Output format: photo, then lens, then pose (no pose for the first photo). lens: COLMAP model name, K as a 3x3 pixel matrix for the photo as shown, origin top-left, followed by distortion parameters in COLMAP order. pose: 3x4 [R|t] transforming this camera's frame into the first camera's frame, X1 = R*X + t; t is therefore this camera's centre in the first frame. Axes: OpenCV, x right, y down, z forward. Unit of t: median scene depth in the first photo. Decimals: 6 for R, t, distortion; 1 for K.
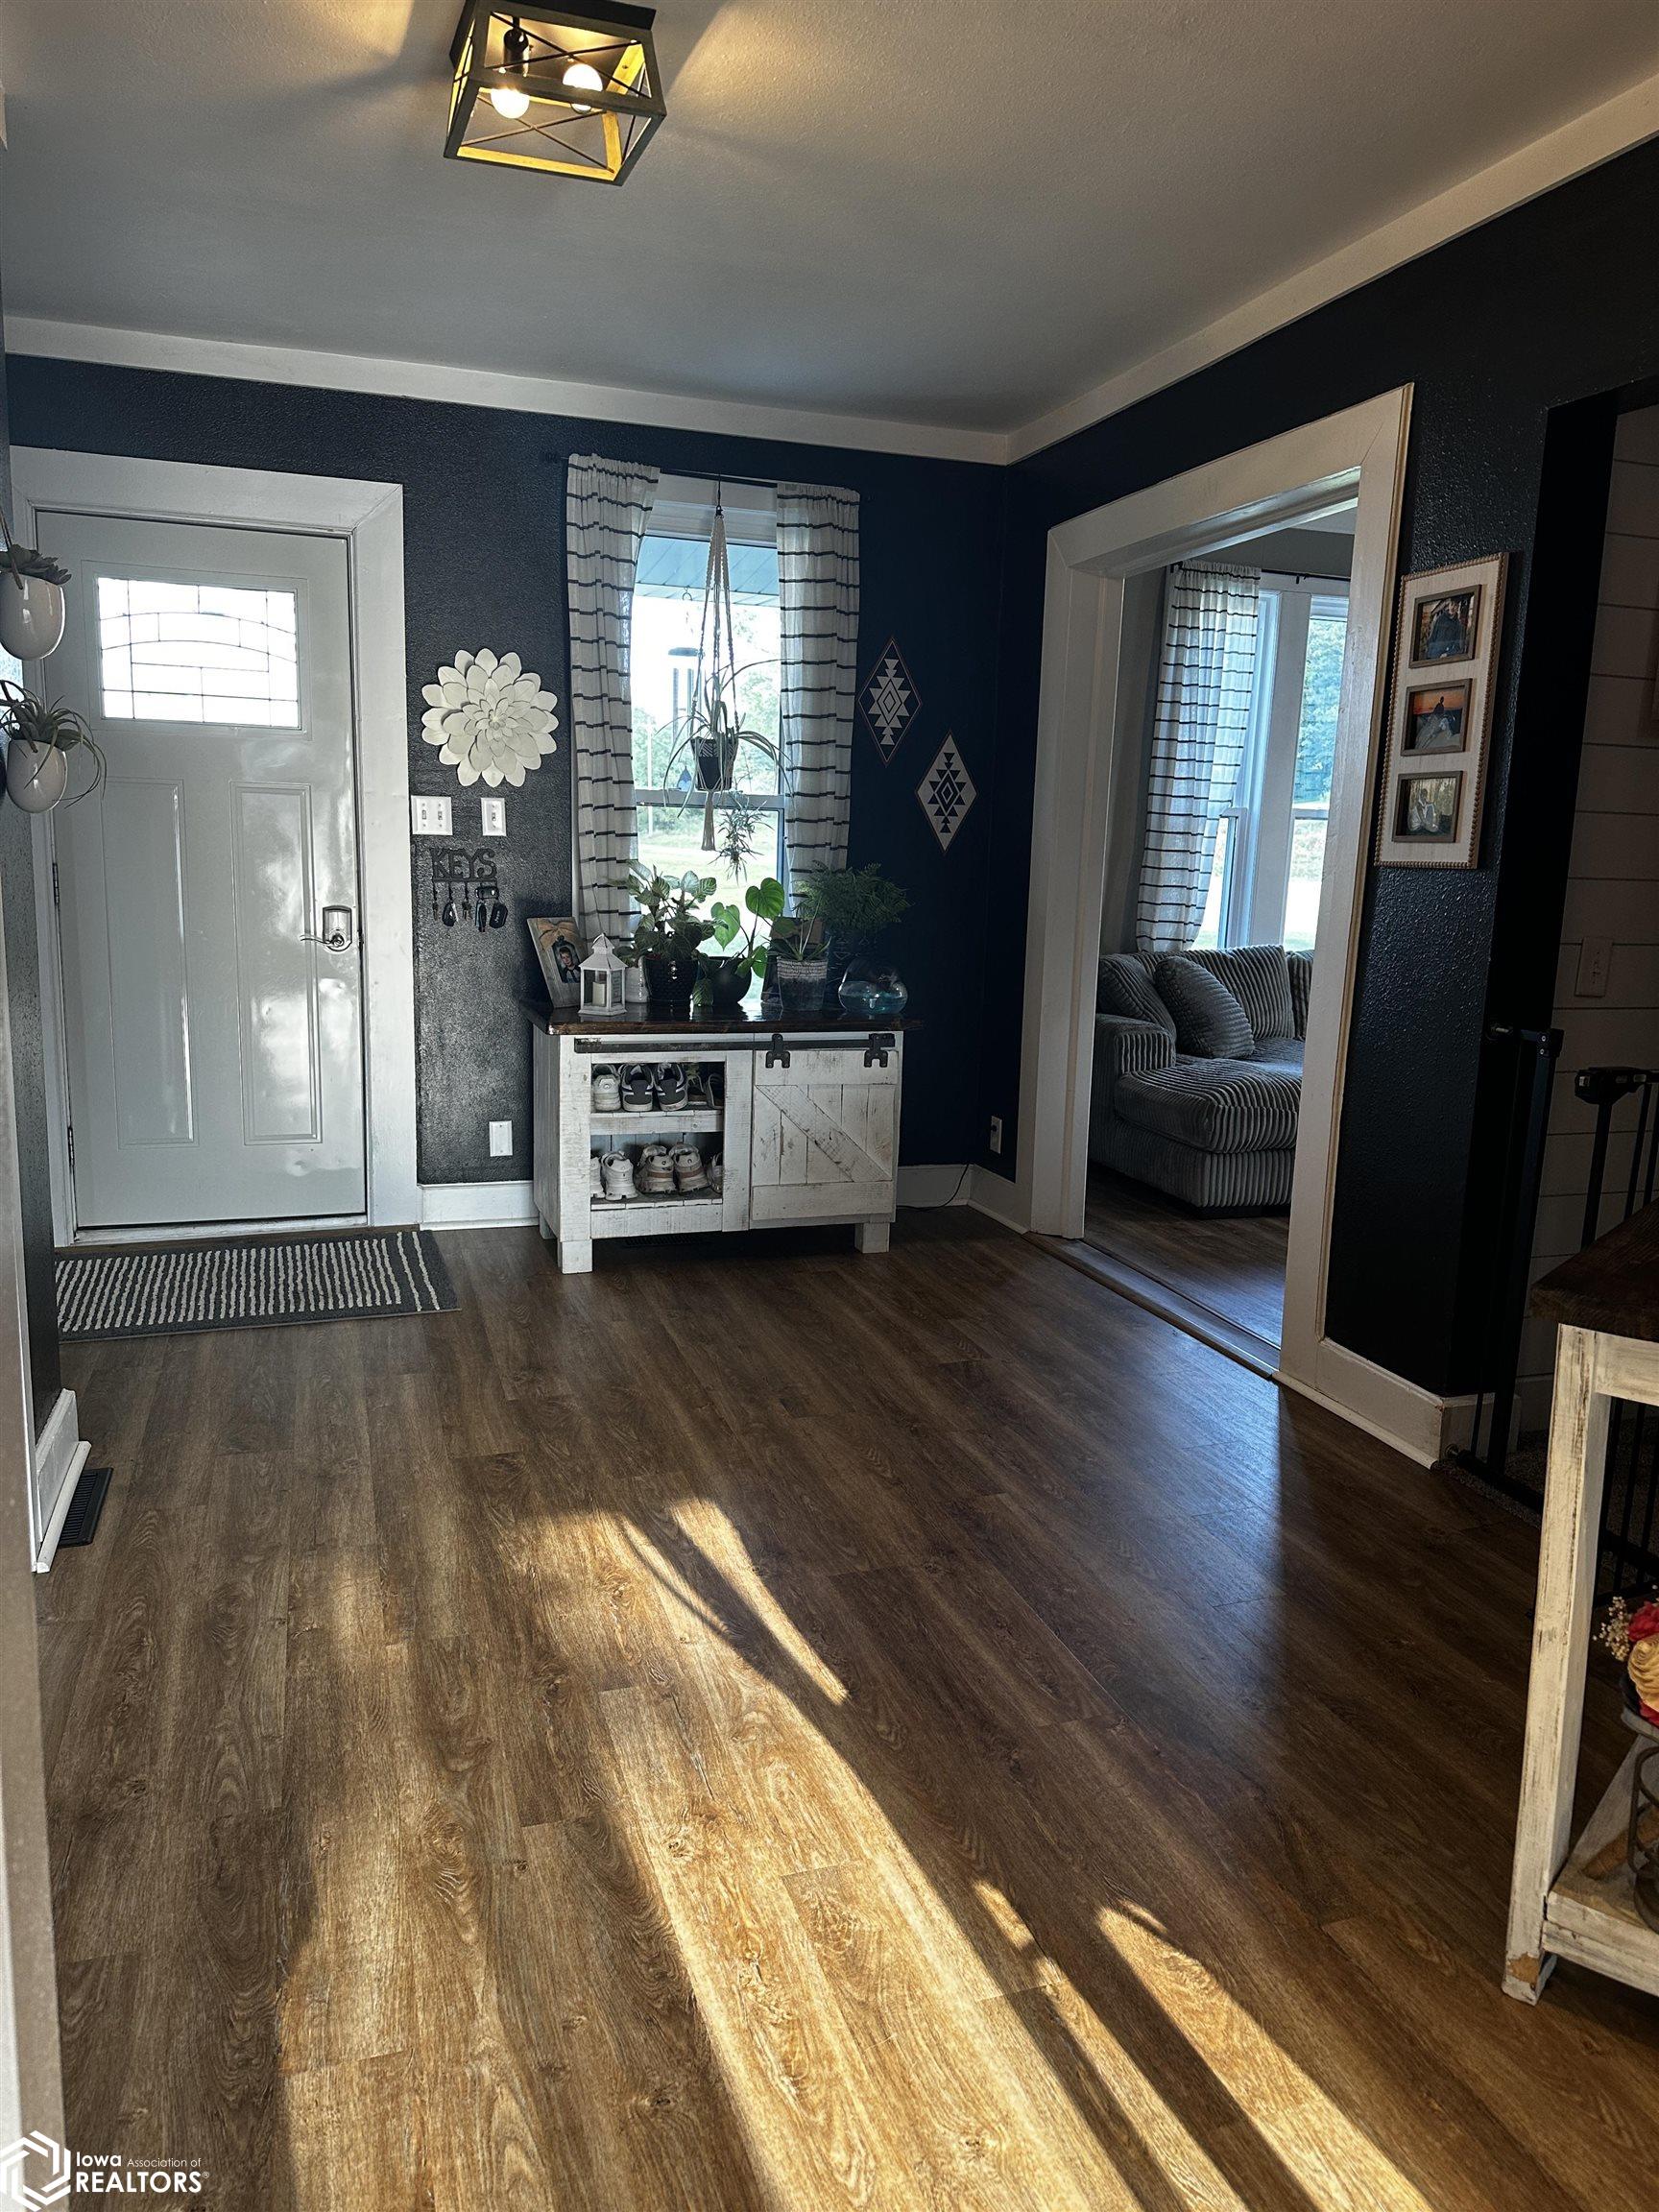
lens RADIAL K [[1553.8, 0, 840.2], [0, 1553.8, 1110.5], [0, 0, 1]] dist [0.082419, -0.124447]
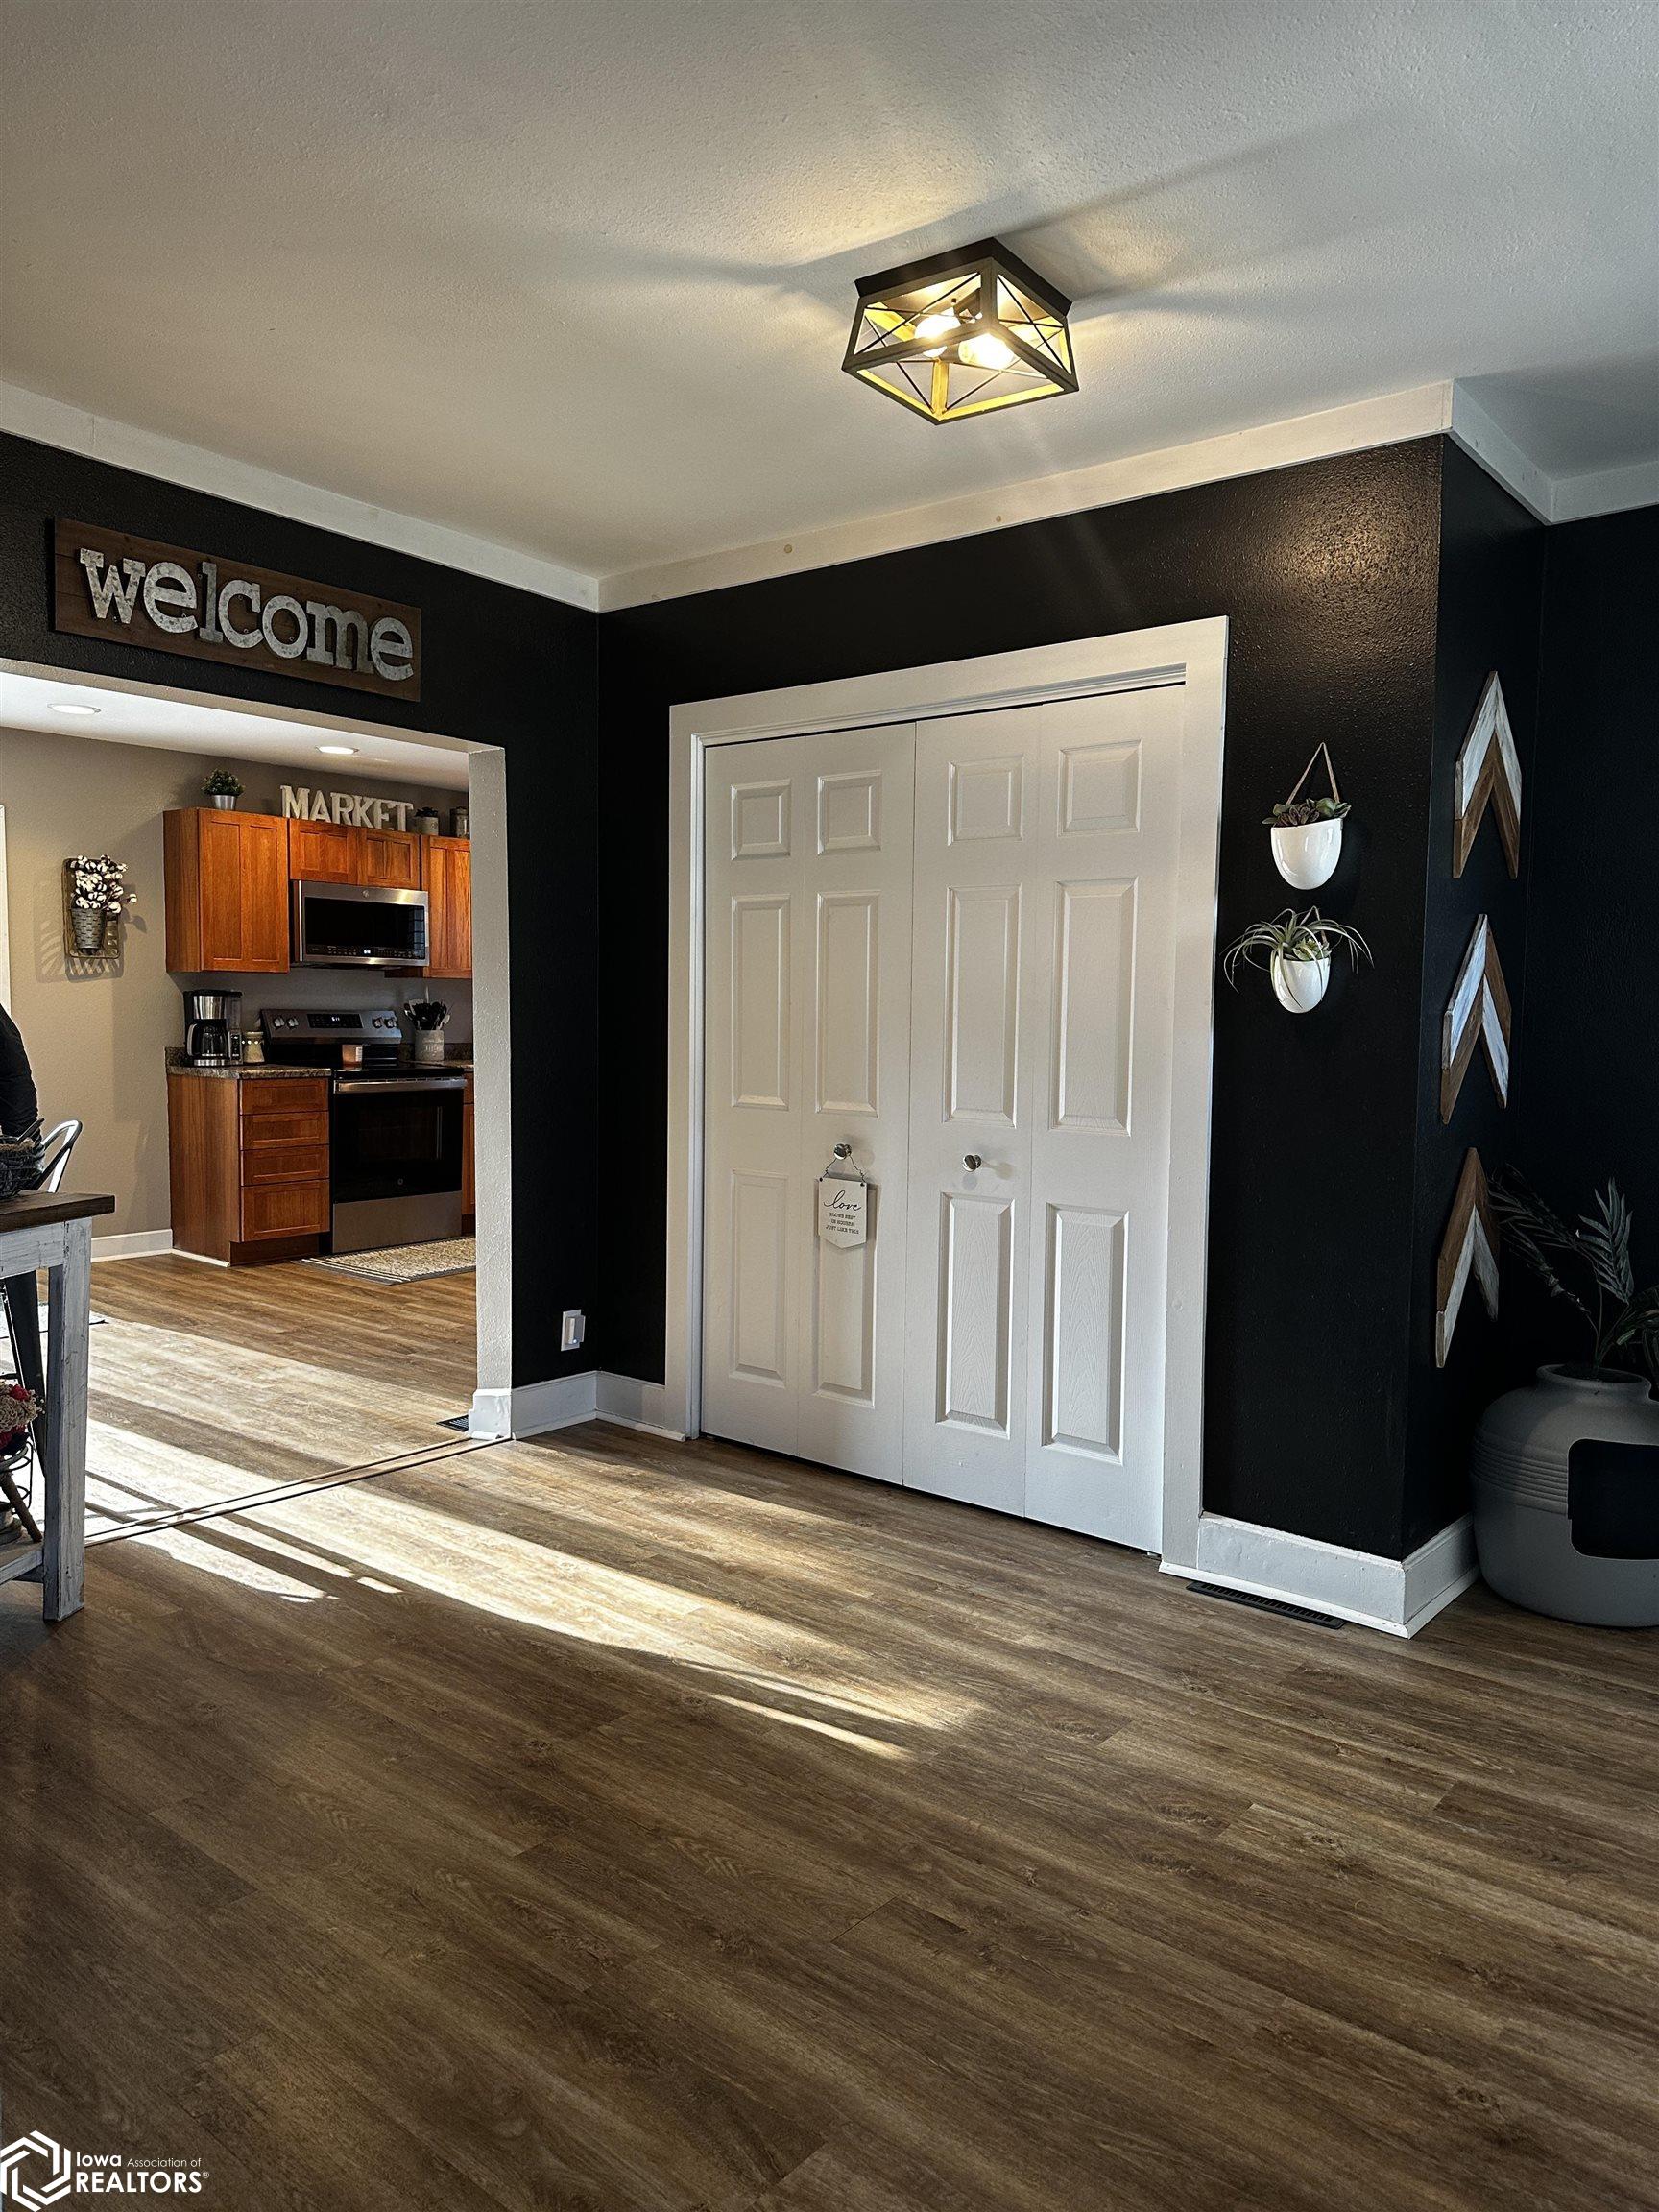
lens RADIAL K [[1553.8, 0, 840.2], [0, 1553.8, 1110.5], [0, 0, 1]] dist [0.082419, -0.124447]
pose [[-0.845059, -0.006063, -0.534639, 0.377791], [-0.133239, 0.970779, 0.199591, -0.272424], [0.517806, 0.239901, -0.821173, 1.610142]]
